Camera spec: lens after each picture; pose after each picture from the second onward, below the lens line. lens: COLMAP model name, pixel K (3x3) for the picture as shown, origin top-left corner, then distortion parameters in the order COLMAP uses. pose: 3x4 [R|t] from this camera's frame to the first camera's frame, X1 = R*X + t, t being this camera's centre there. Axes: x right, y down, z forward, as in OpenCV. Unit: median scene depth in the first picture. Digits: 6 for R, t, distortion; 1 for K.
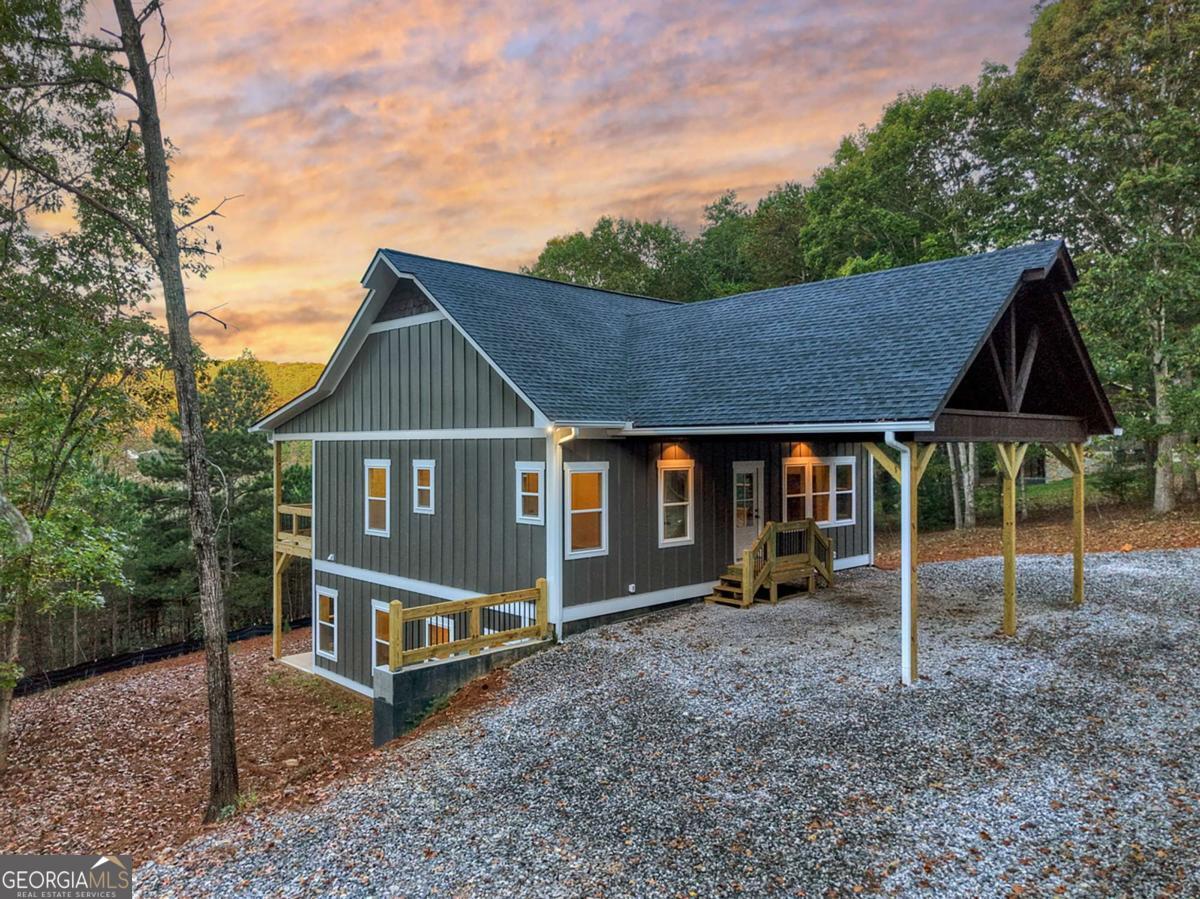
lens RADIAL K [[837.4, 0, 600.0], [0, 837.4, 449.5], [0, 0, 1]] dist [0.007296, 0.000590]
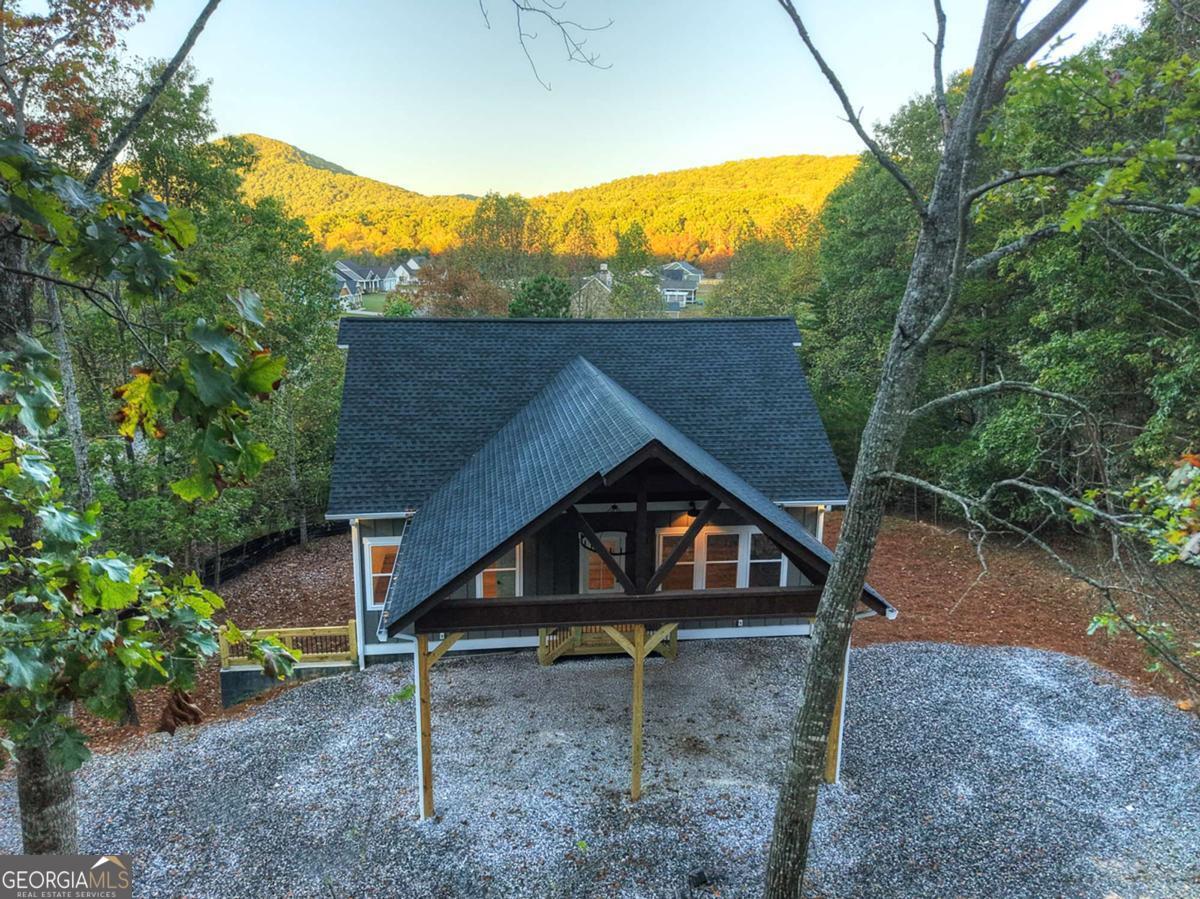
lens RADIAL K [[837.4, 0, 600.0], [0, 837.4, 449.5], [0, 0, 1]] dist [0.007296, 0.000590]
pose [[0.804068, 0.137949, -0.578313, 1.179108], [-0.010620, 0.975887, 0.218019, -0.480760], [0.594443, -0.169160, 0.786144, 0.320835]]
